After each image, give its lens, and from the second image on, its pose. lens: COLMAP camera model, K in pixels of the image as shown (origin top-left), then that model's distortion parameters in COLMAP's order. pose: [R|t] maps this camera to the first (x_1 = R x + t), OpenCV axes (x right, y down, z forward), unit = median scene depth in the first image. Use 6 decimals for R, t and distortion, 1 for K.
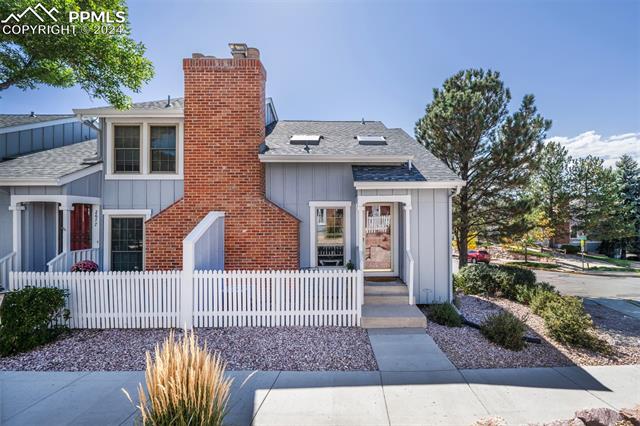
lens RADIAL K [[285.3, 0, 338.2], [0, 285.3, 212.8], [0, 0, 1]] dist [-0.001704, -0.000252]
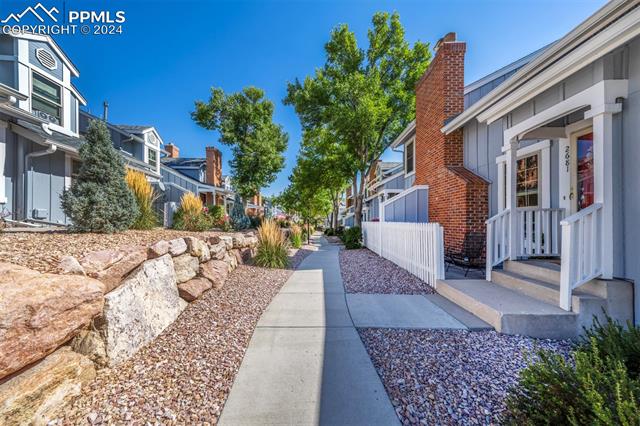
lens RADIAL K [[215.6, 0, 320.5], [0, 215.6, 222.0], [0, 0, 1]] dist [0.001982, 0.000144]
pose [[-0.022658, 0.008964, -0.999703, 0.565221], [0.001139, 0.999959, 0.008940, 0.147975], [0.999743, -0.000936, -0.022668, 0.519986]]
